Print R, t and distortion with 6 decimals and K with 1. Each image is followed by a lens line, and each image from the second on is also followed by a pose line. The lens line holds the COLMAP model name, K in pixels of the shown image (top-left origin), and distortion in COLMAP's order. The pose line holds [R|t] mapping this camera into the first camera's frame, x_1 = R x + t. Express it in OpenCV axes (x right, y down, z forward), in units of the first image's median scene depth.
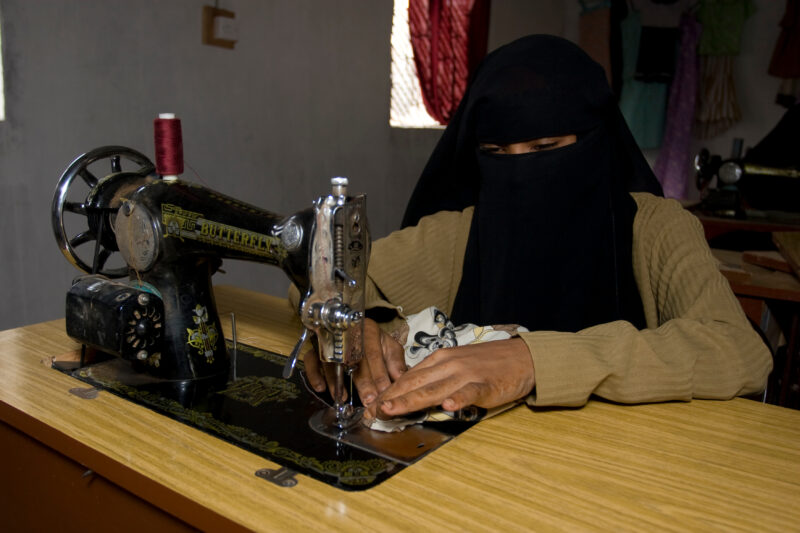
lens RADIAL K [[720.0, 0, 400.0], [0, 720.0, 266.5], [0, 0, 1]] dist [-0.048457, 0.008250]
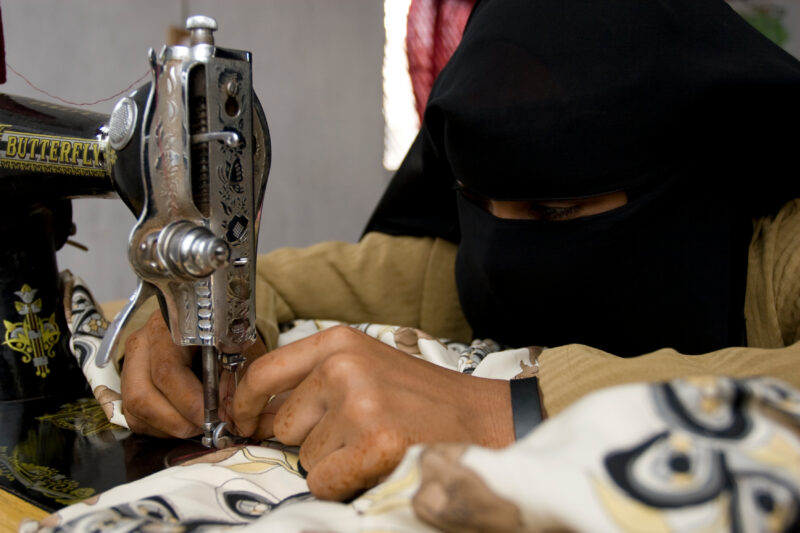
lens RADIAL K [[786.2, 0, 400.0], [0, 786.2, 266.5], [0, 0, 1]] dist [-0.068446, 0.004420]
pose [[0.999864, -0.016336, -0.002173, 0.063845], [0.016088, 0.996153, -0.086143, 0.115384], [0.003571, 0.086097, 0.996280, 0.349234]]
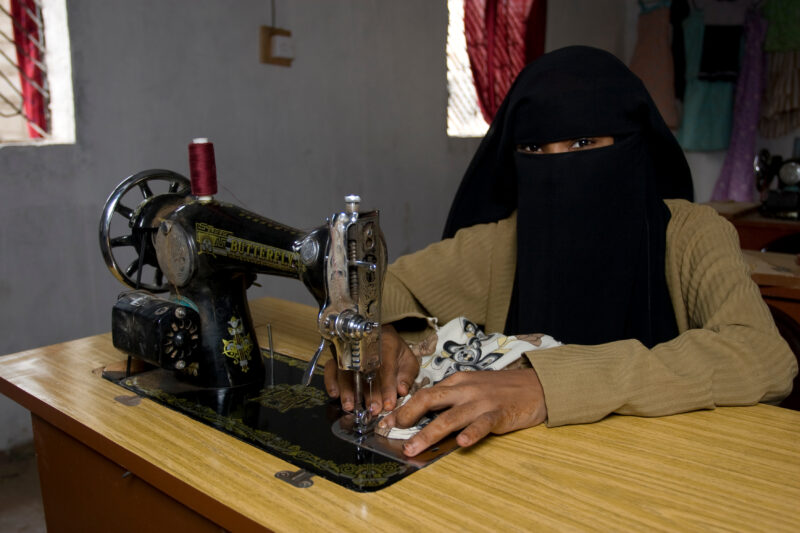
lens RADIAL K [[720.0, 0, 400.0], [0, 720.0, 266.5], [0, 0, 1]] dist [-0.048457, 0.008250]
pose [[0.995725, -0.018494, -0.090499, 0.069963], [0.017348, 0.999759, -0.013428, -0.003173], [0.090725, 0.011801, 0.995806, -0.040232]]
